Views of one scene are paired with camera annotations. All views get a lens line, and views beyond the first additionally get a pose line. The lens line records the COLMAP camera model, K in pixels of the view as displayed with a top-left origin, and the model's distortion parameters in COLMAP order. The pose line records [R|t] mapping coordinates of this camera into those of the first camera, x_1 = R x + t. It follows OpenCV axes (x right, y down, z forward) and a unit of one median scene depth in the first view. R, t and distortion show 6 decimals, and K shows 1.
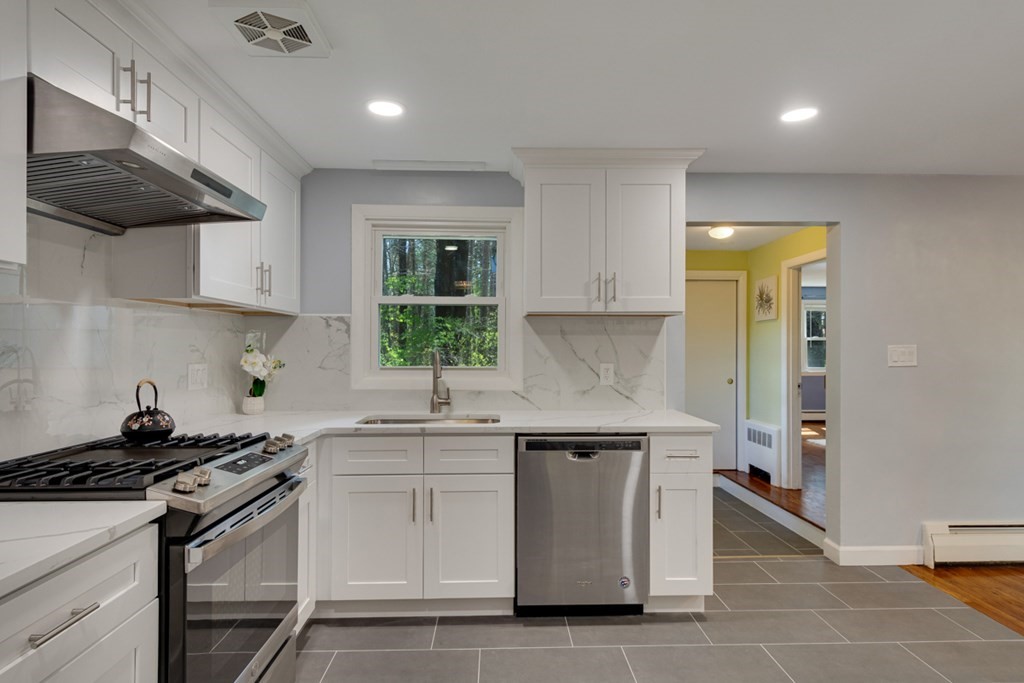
lens RADIAL K [[539.3, 0, 512.0], [0, 539.3, 341.5], [0, 0, 1]] dist [-0.000281, -0.000360]
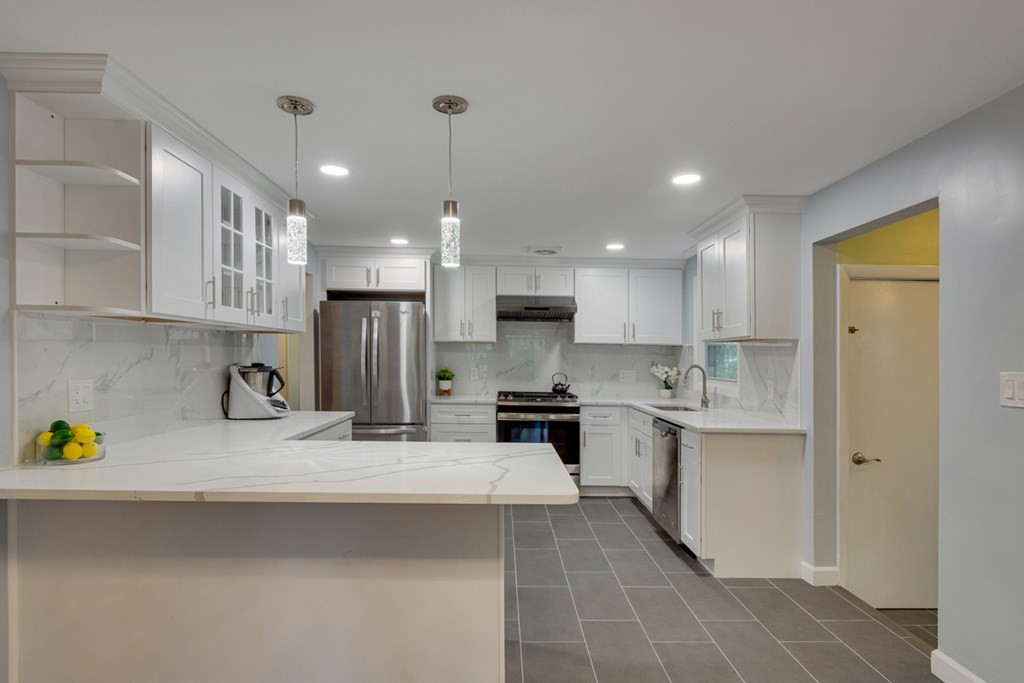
lens RADIAL K [[539.3, 0, 512.0], [0, 539.3, 341.5], [0, 0, 1]] dist [-0.000281, -0.000360]
pose [[-0.008166, -0.027810, -0.999580, 1.352816], [0.000127, 0.999613, -0.027812, -0.011292], [0.999967, -0.000354, -0.008160, 0.448410]]
